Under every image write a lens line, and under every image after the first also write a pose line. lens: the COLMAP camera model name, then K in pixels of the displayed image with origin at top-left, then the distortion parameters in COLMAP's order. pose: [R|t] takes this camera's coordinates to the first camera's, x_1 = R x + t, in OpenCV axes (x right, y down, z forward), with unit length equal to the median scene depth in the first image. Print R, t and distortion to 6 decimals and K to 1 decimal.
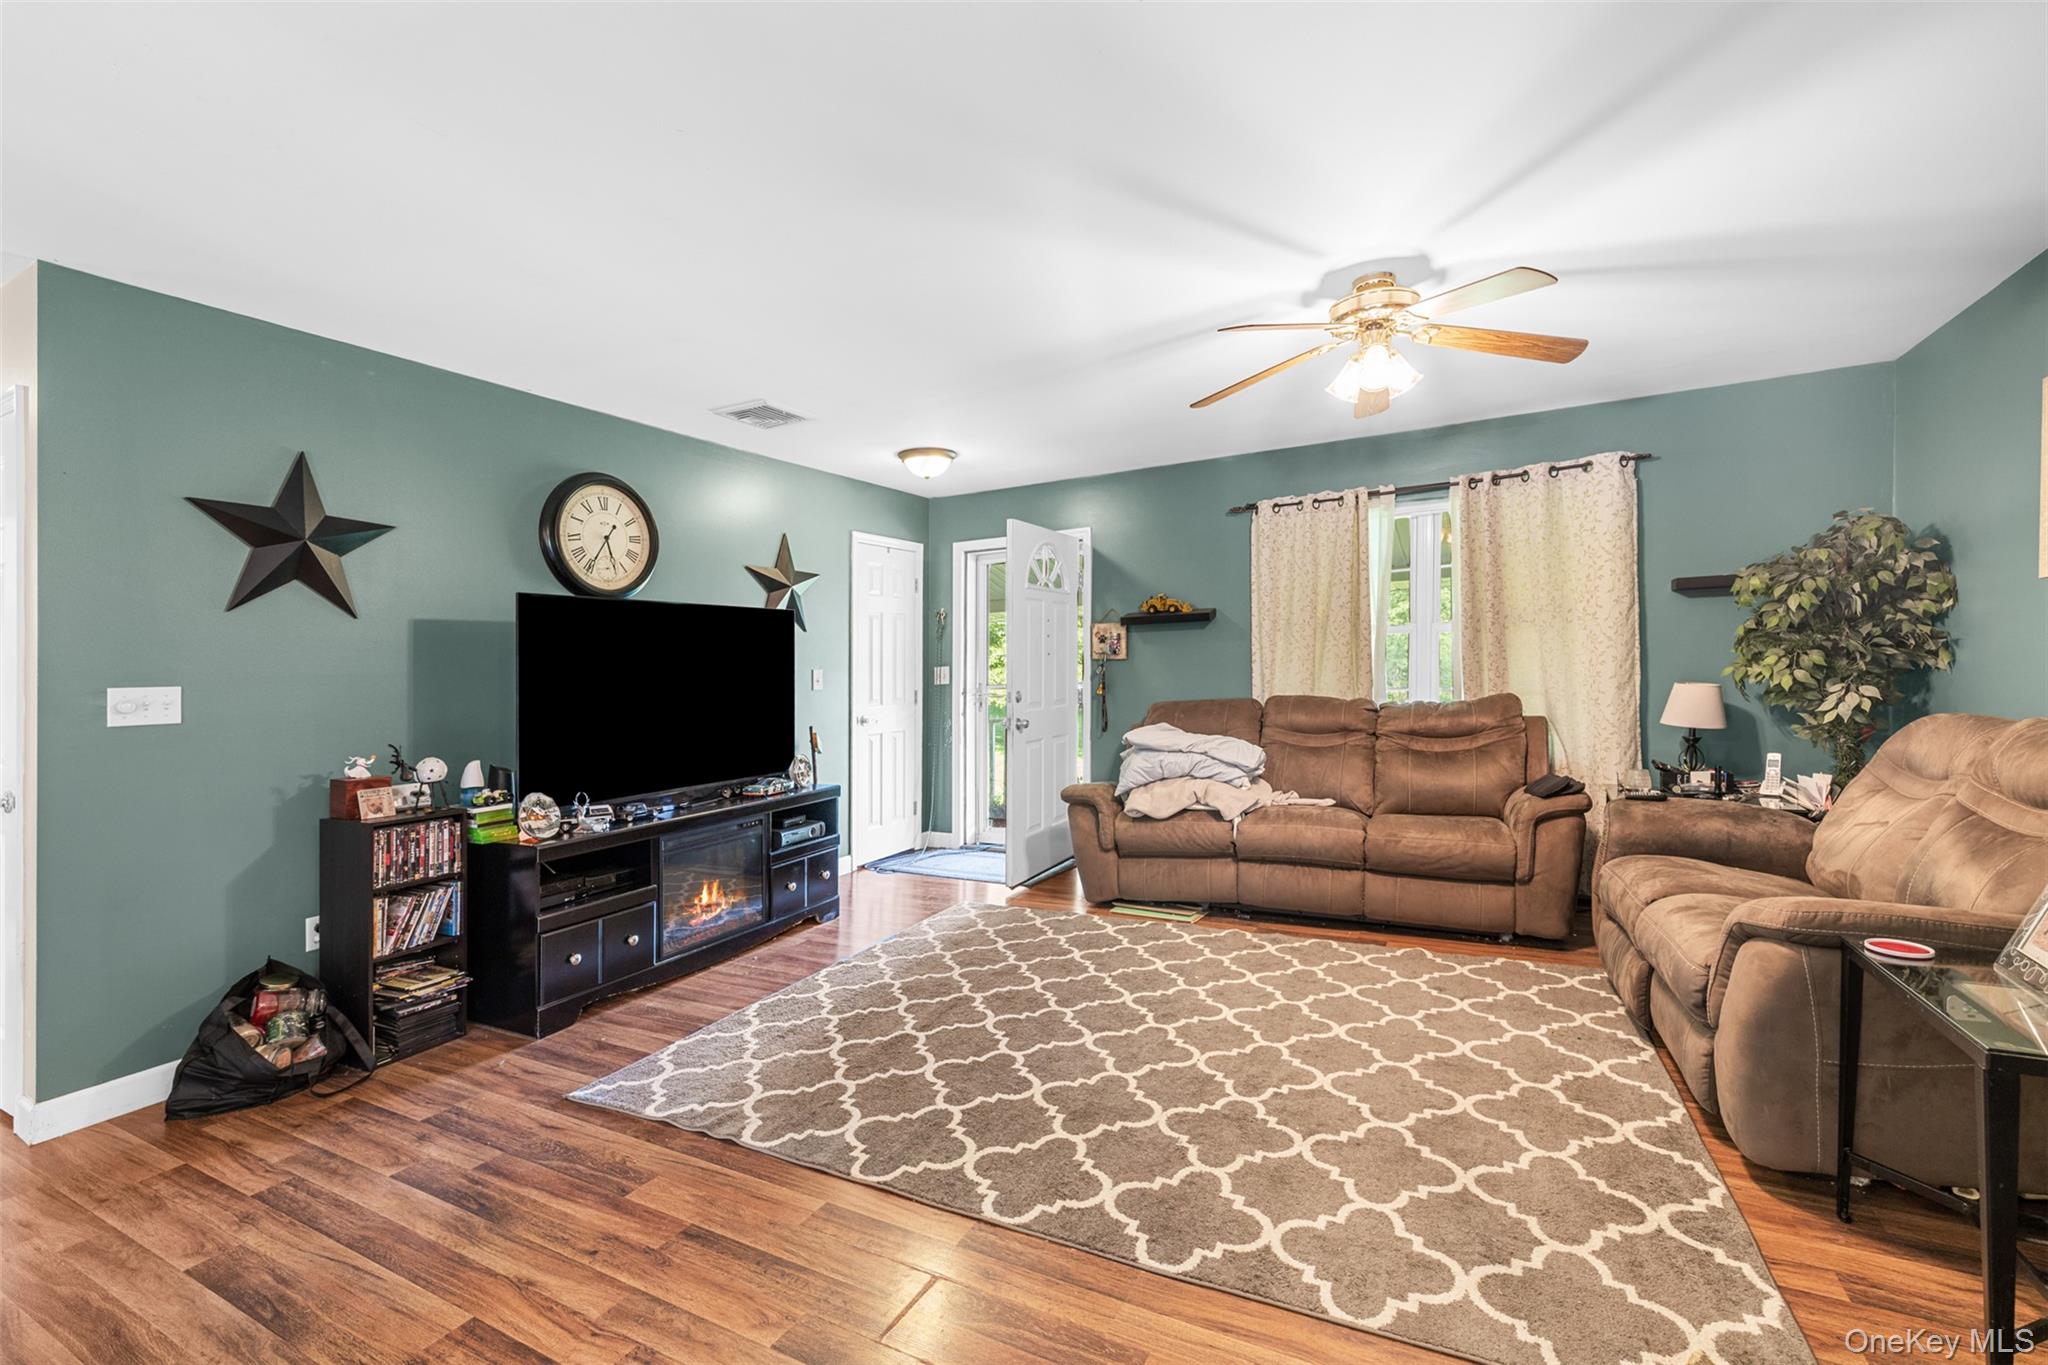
lens RADIAL K [[870.2, 0, 1027.6], [0, 870.2, 679.0], [0, 0, 1]] dist [0.000547, 0.000253]
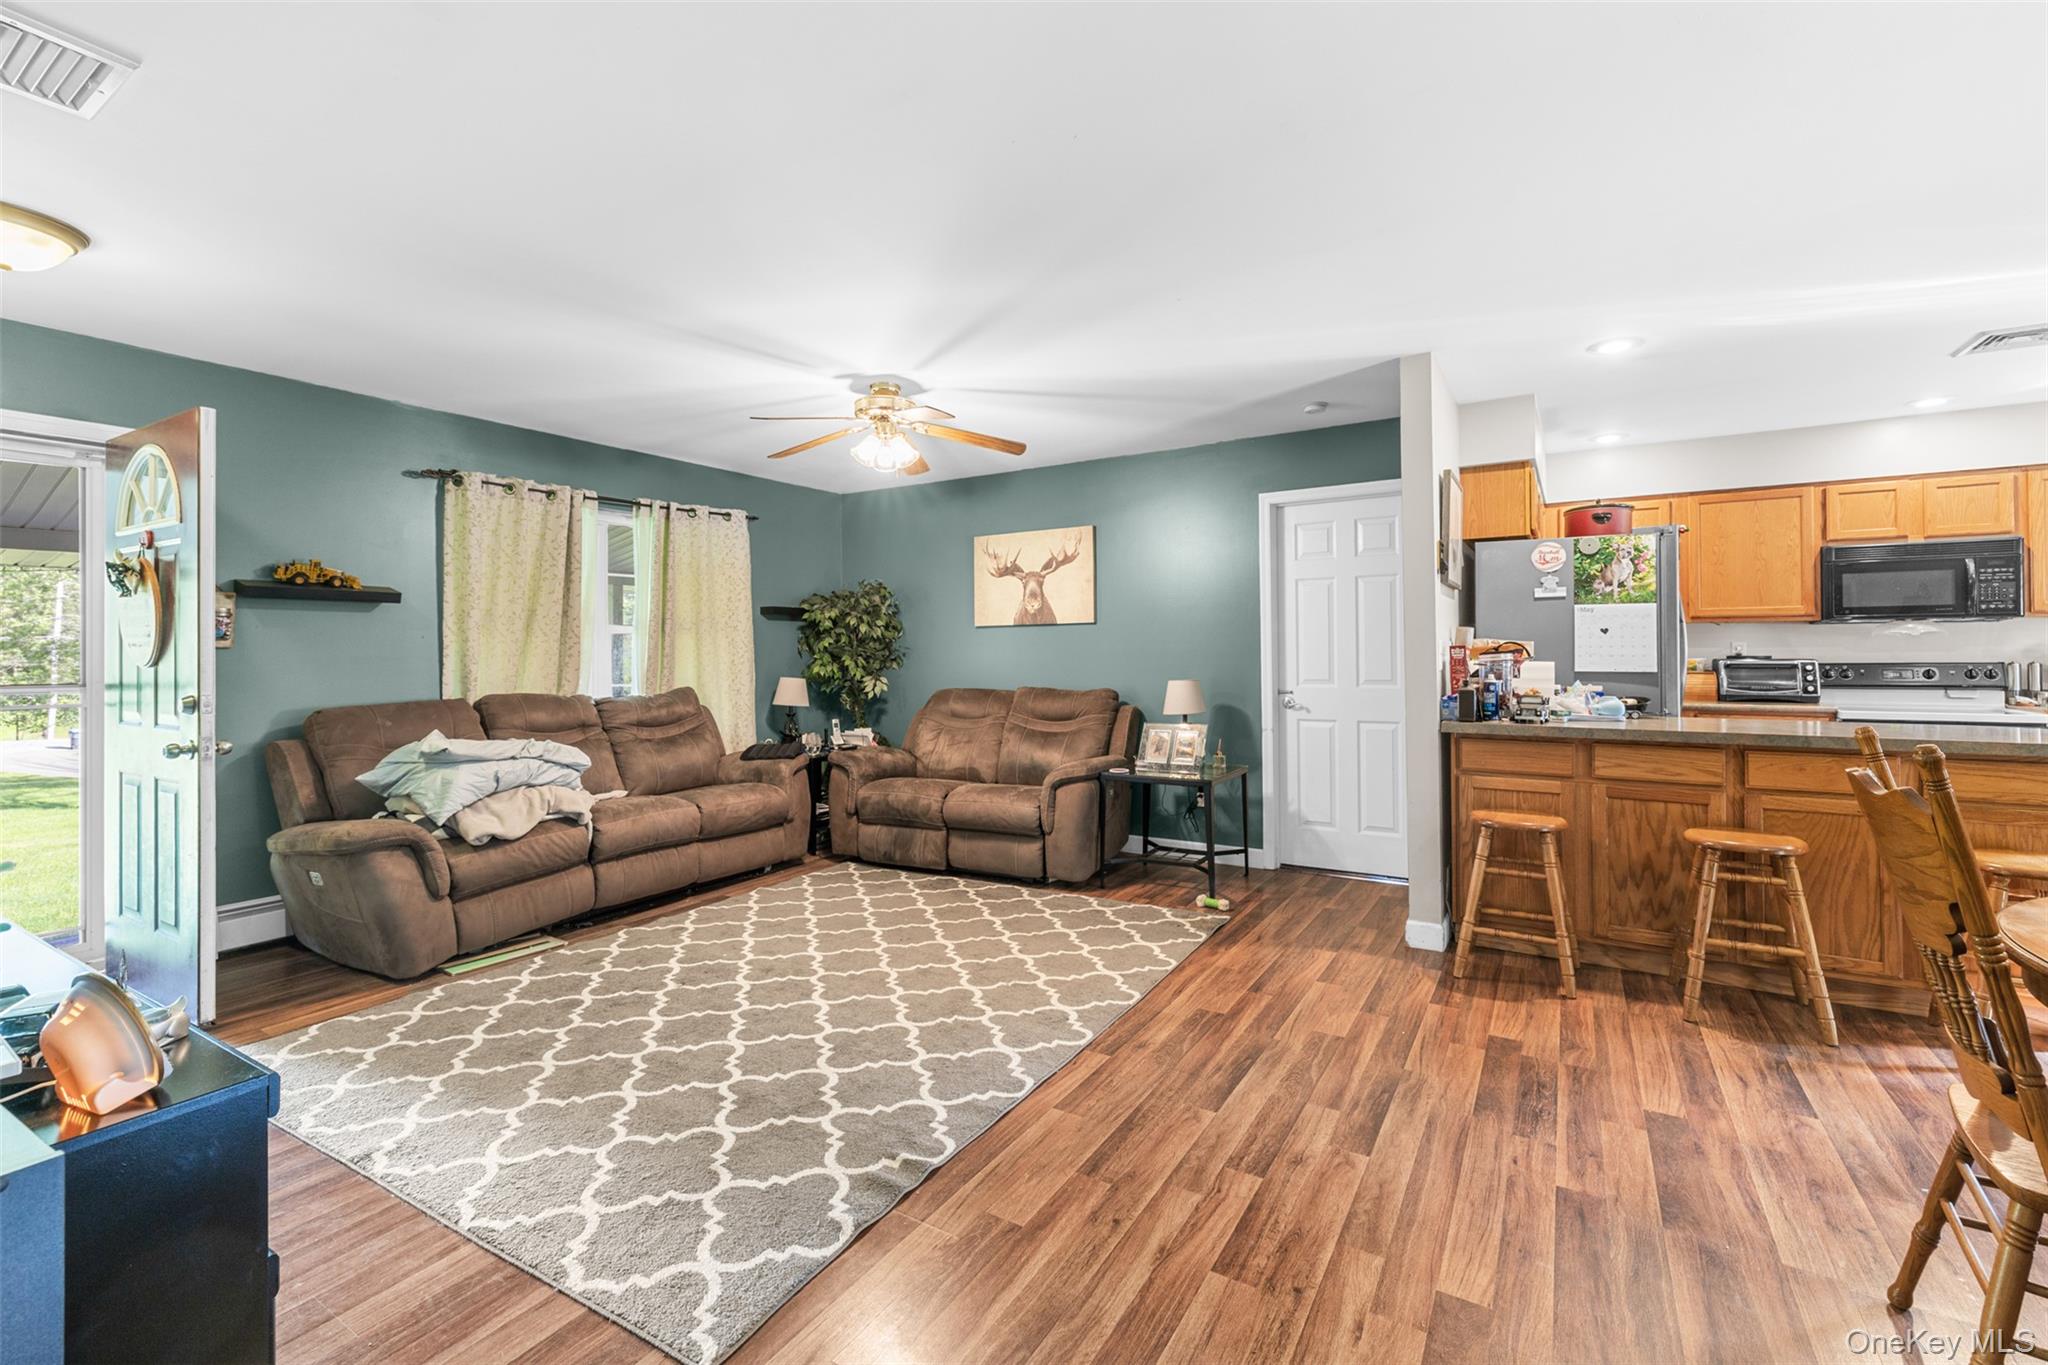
lens RADIAL K [[870.2, 0, 1032.8], [0, 870.2, 669.3], [0, 0, 1]] dist [0.000547, 0.000253]
pose [[0.072060, 0.011905, 0.997329, -0.705391], [0.017472, 0.999760, -0.013197, 0.018223], [-0.997247, 0.018376, 0.071835, 0.473883]]
